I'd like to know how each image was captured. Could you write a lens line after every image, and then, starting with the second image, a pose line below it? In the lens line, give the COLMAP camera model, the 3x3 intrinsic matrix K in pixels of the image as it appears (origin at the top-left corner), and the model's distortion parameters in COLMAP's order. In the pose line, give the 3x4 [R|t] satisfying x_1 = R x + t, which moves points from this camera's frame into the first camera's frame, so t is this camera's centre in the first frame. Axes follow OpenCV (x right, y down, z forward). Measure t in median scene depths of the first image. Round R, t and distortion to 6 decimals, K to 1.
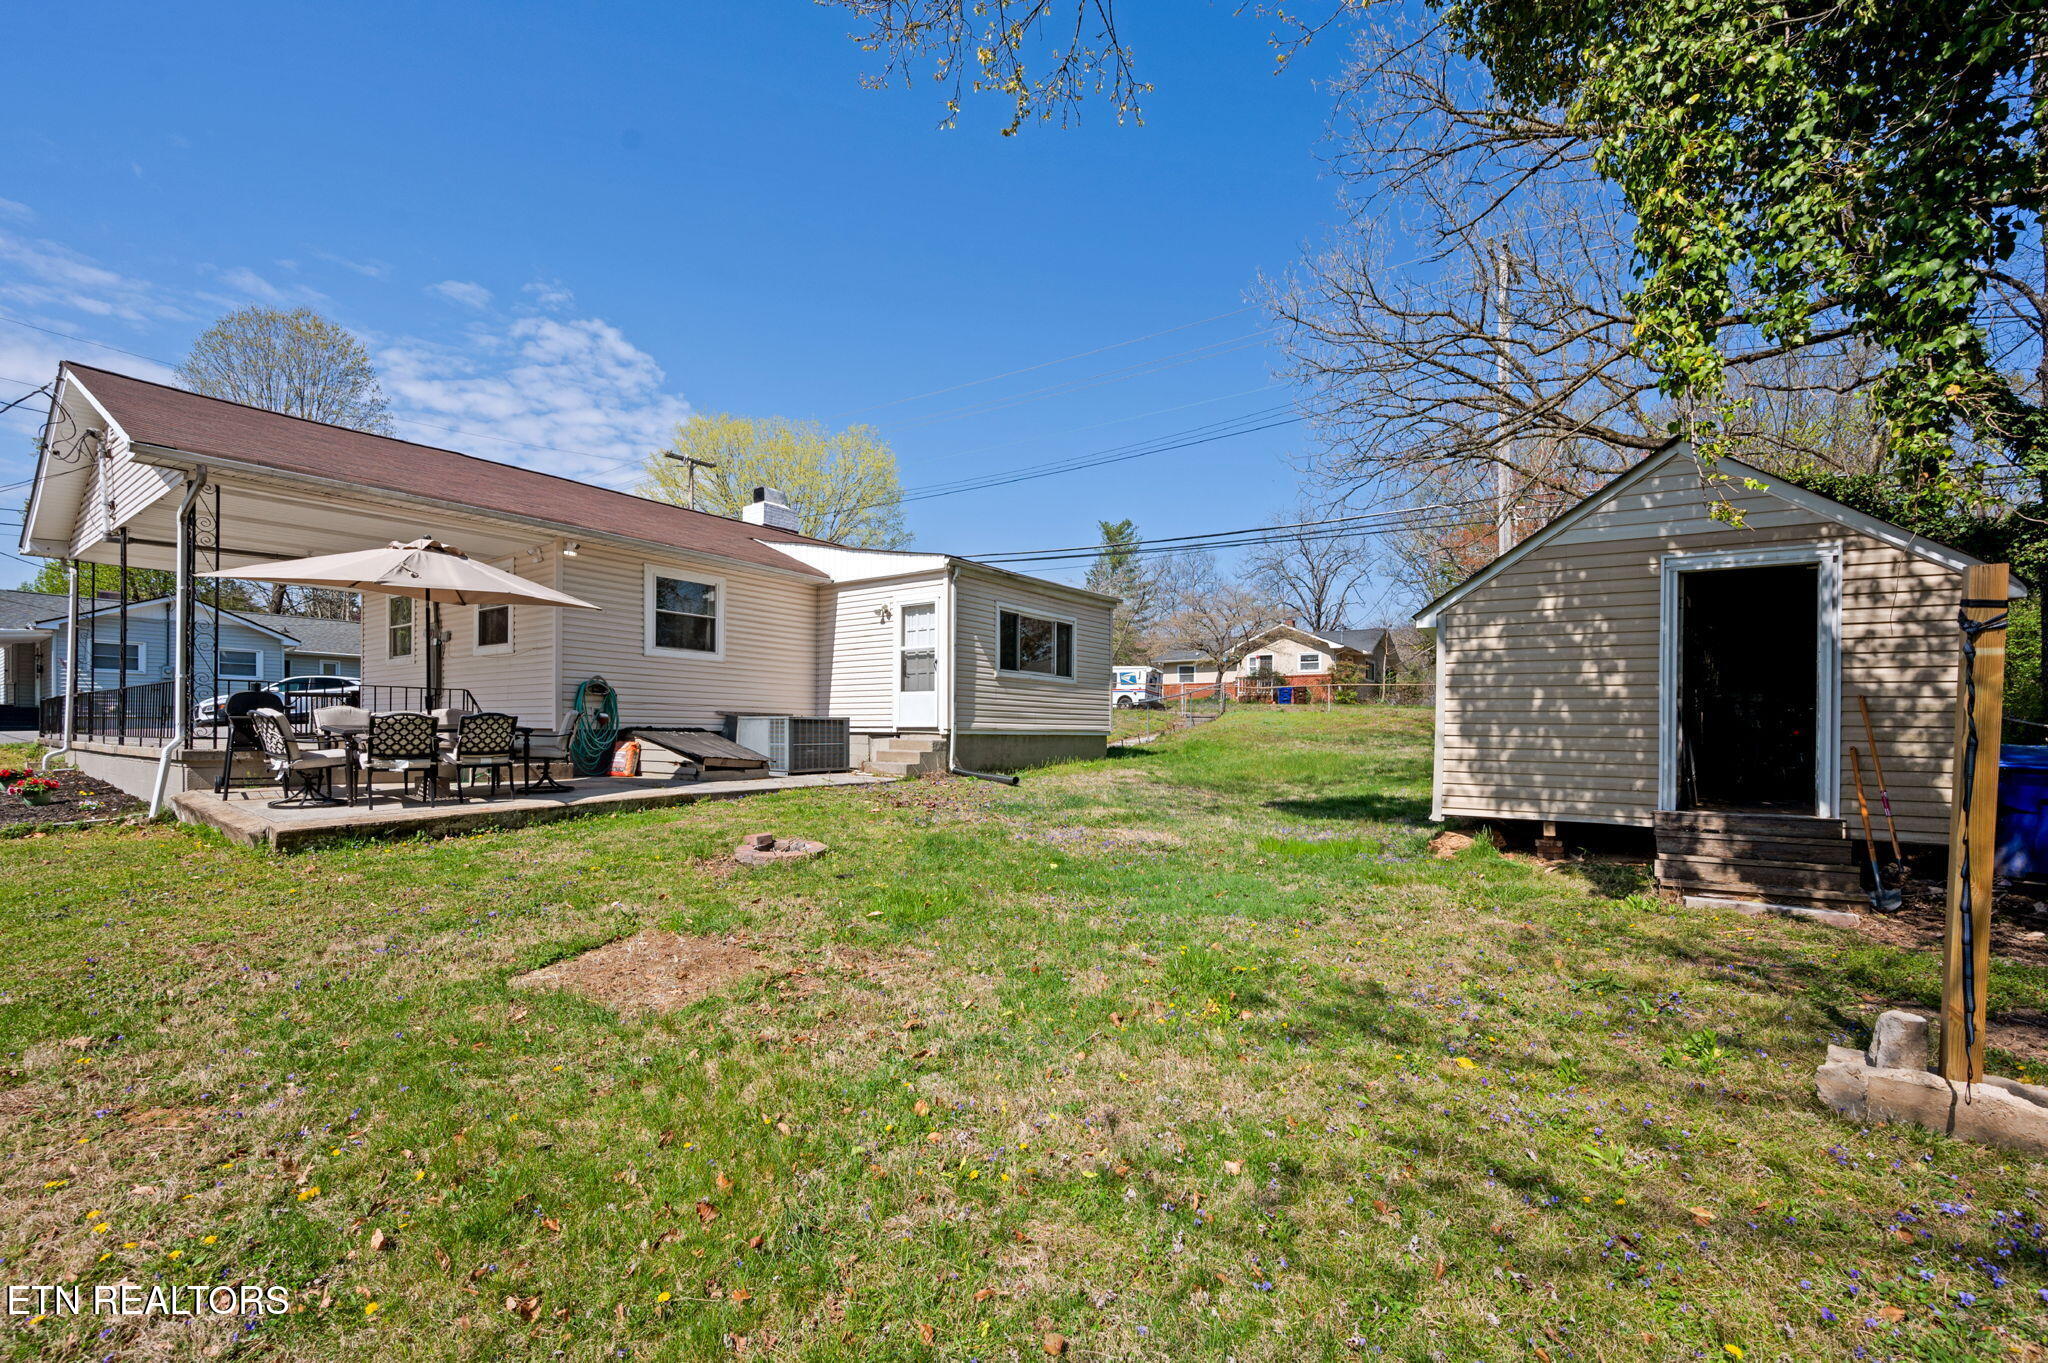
lens RADIAL K [[844.0, 0, 1023.3], [0, 844.0, 741.7], [0, 0, 1]] dist [-0.001763, -0.000352]
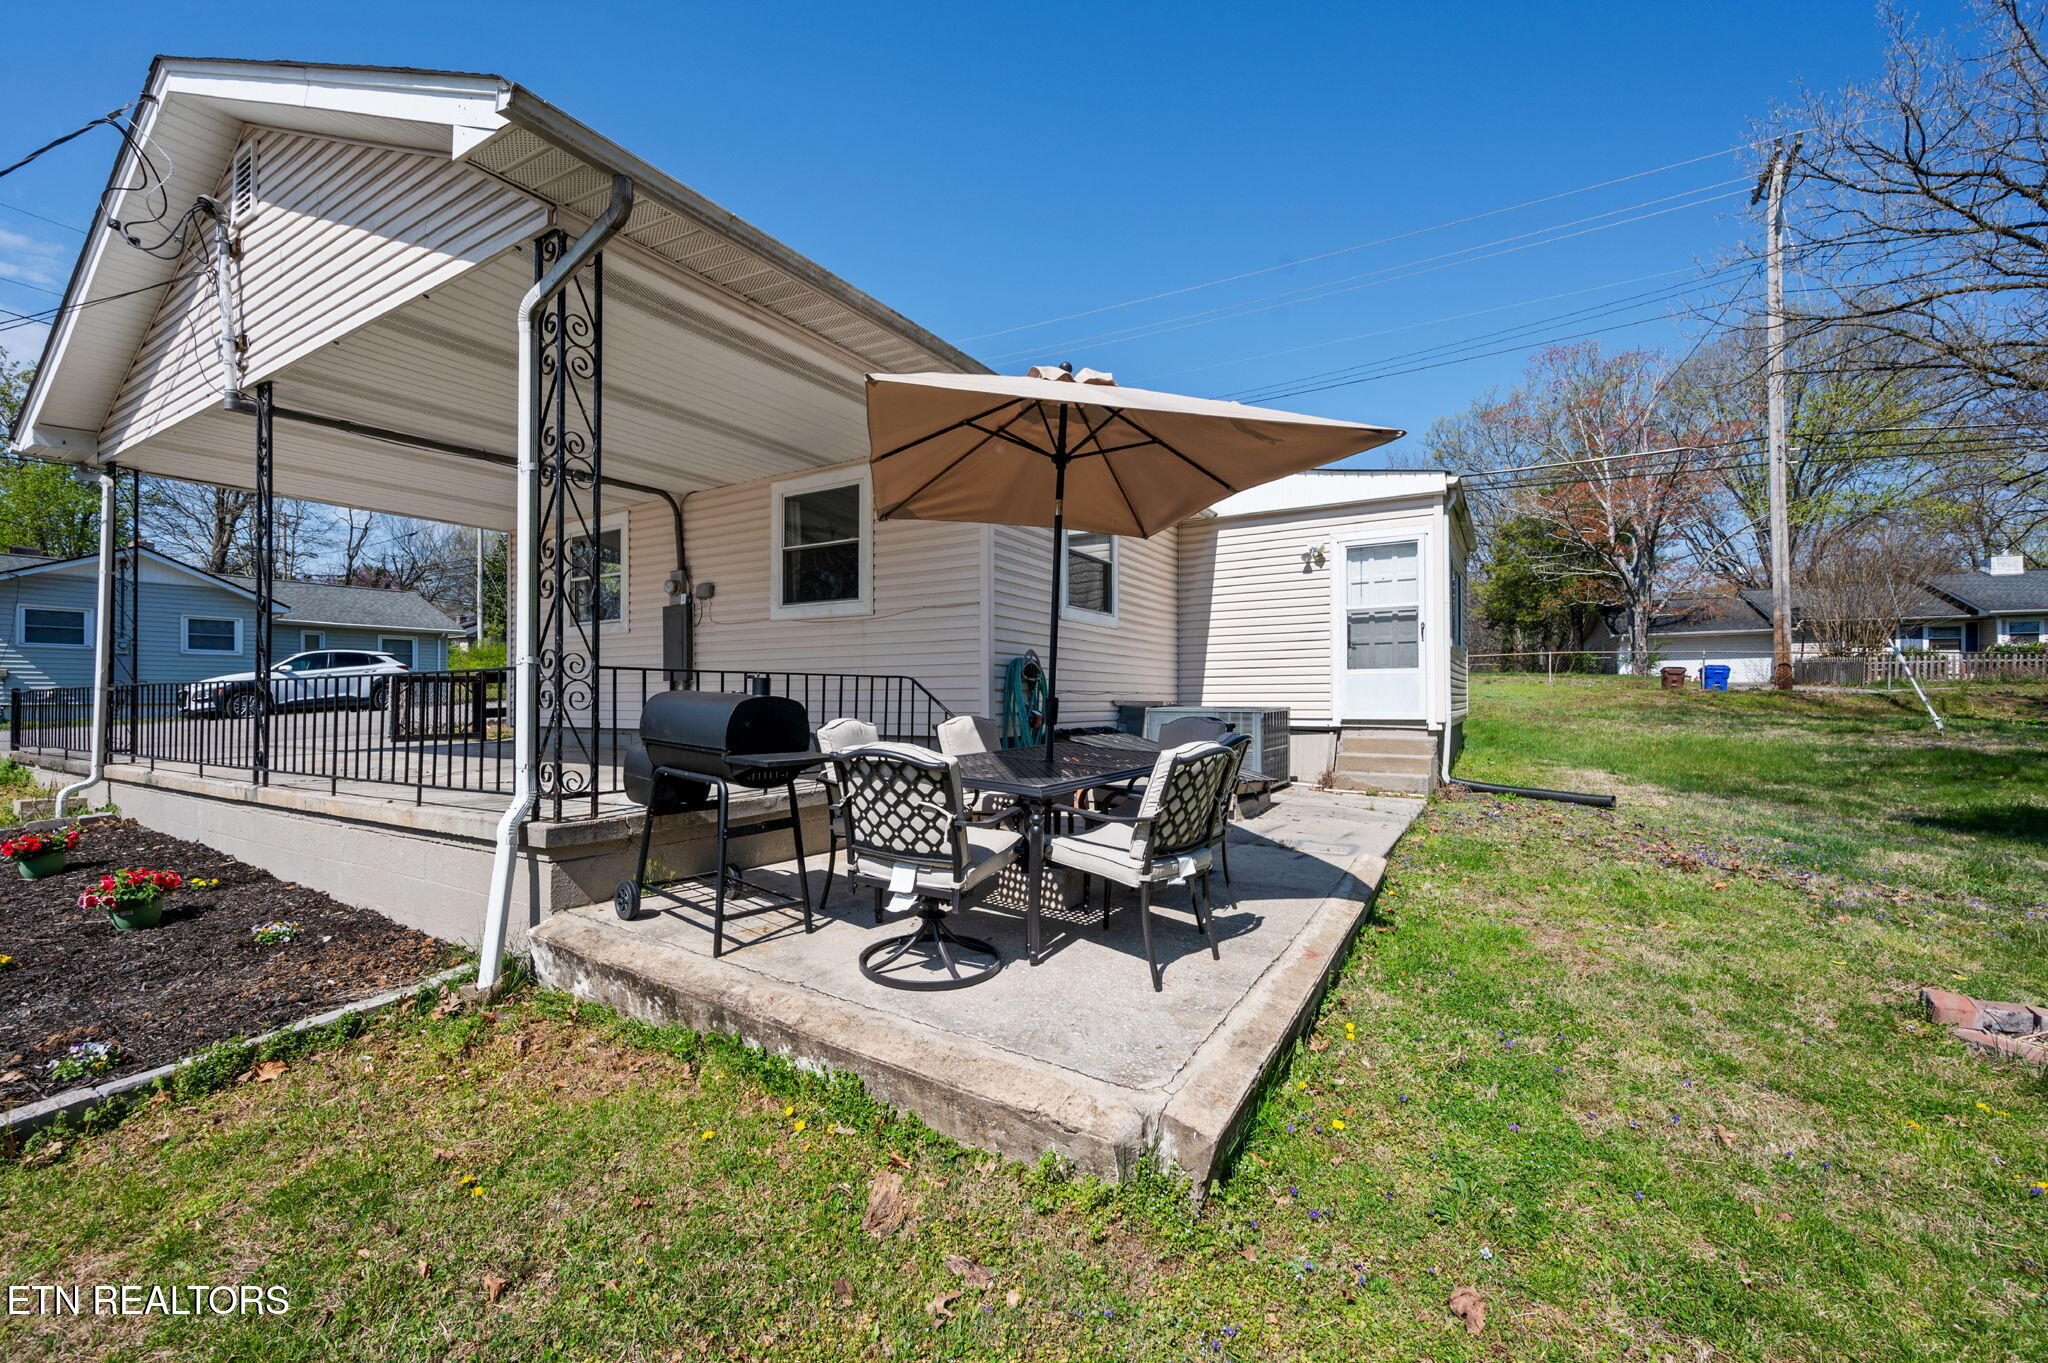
lens RADIAL K [[847.2, 0, 1030.8], [0, 847.2, 701.1], [0, 0, 1]] dist [-0.002444, 0.000971]
pose [[0.997594, -0.011951, 0.068296, -0.760648], [0.012651, 0.999872, -0.009829, -0.047928], [-0.068169, 0.010669, 0.997617, 0.524707]]
